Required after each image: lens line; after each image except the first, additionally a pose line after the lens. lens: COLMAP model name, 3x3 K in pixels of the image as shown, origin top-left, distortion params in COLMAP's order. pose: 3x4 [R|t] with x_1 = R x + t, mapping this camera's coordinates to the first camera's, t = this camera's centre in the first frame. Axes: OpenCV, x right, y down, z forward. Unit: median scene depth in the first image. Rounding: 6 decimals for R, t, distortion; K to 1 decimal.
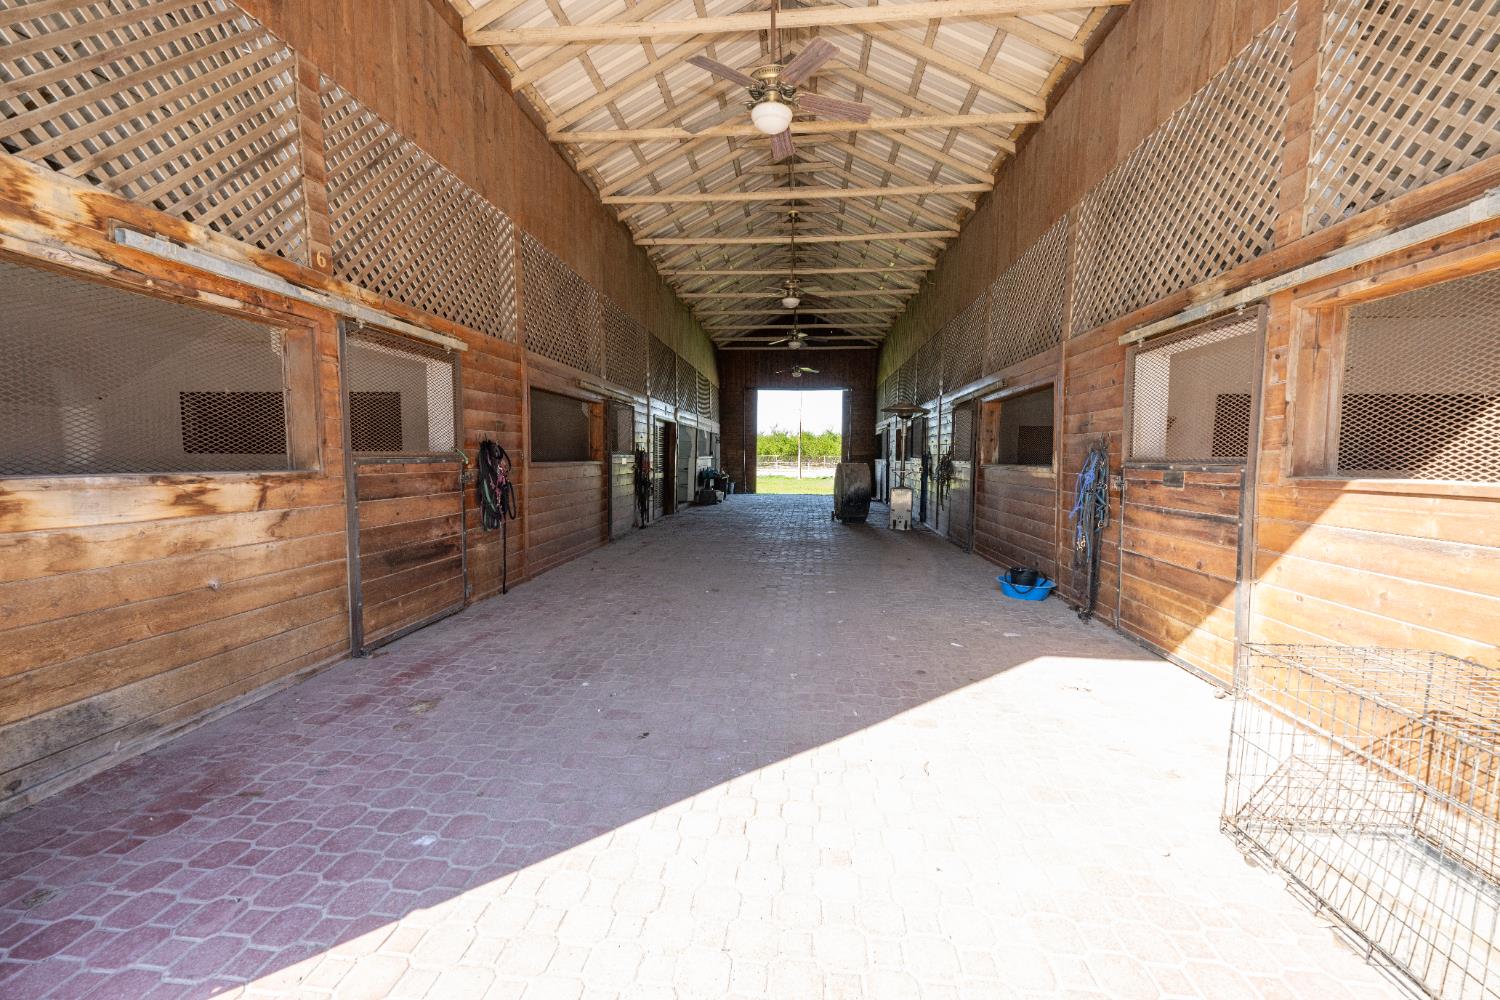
lens RADIAL K [[596.0, 0, 746.1], [0, 596.0, 499.8], [0, 0, 1]] dist [-0.000396, -0.000094]
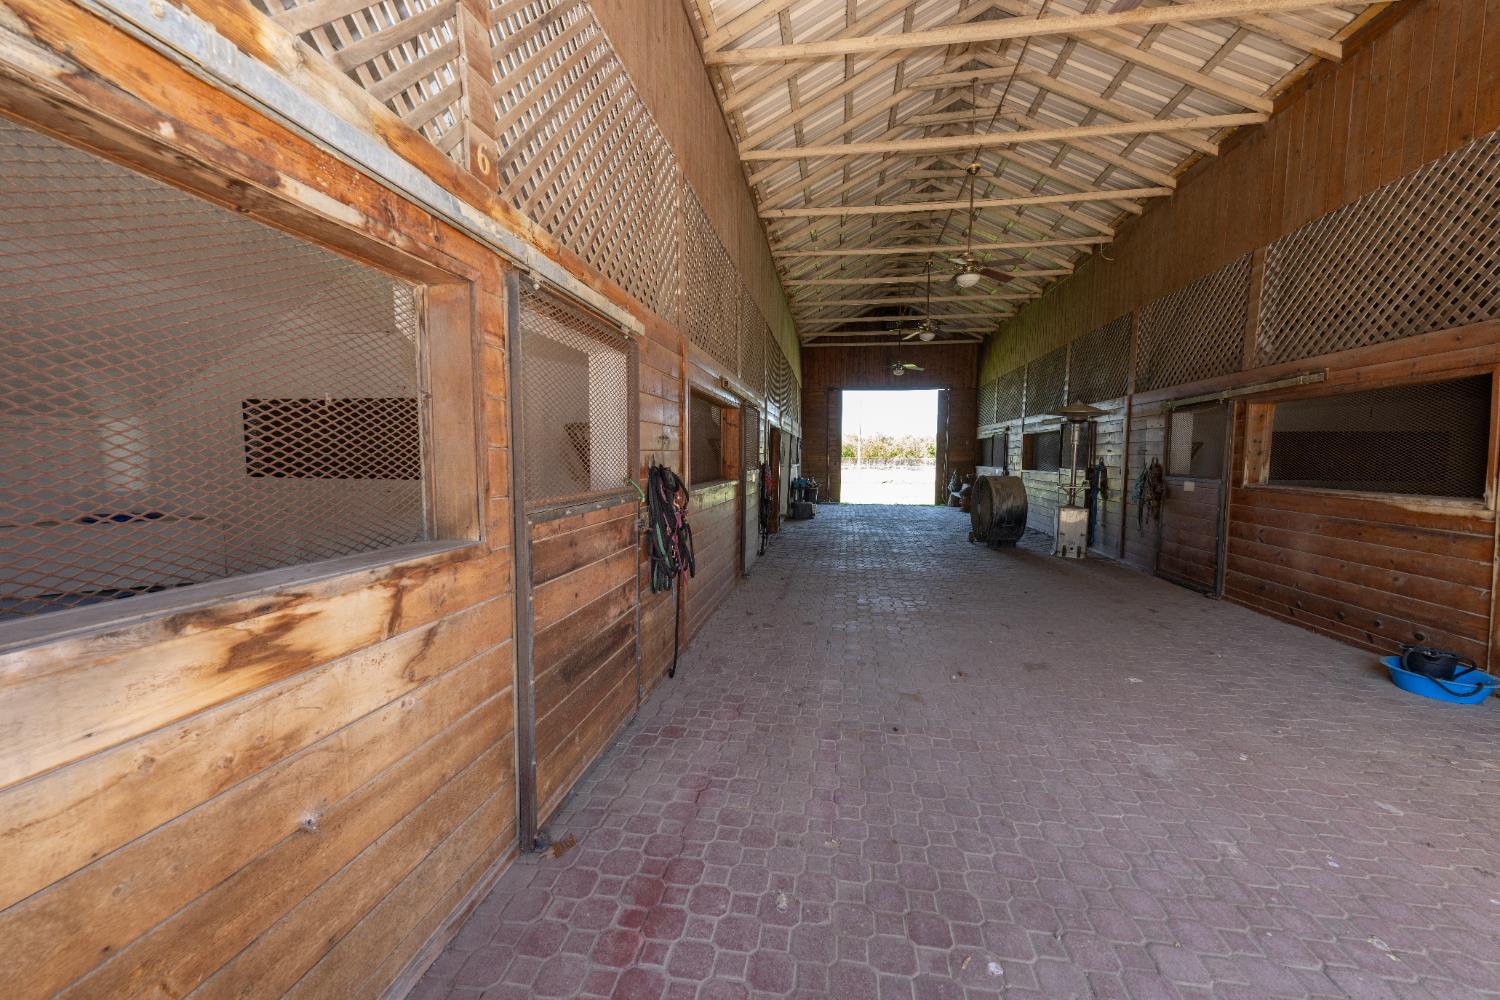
lens RADIAL K [[596.0, 0, 746.1], [0, 596.0, 499.8], [0, 0, 1]] dist [-0.000396, -0.000094]
pose [[0.998315, 0.000851, -0.058018, -0.392601], [-0.000921, 0.999999, -0.001175, -0.078451], [0.058017, 0.001226, 0.998315, 0.414925]]
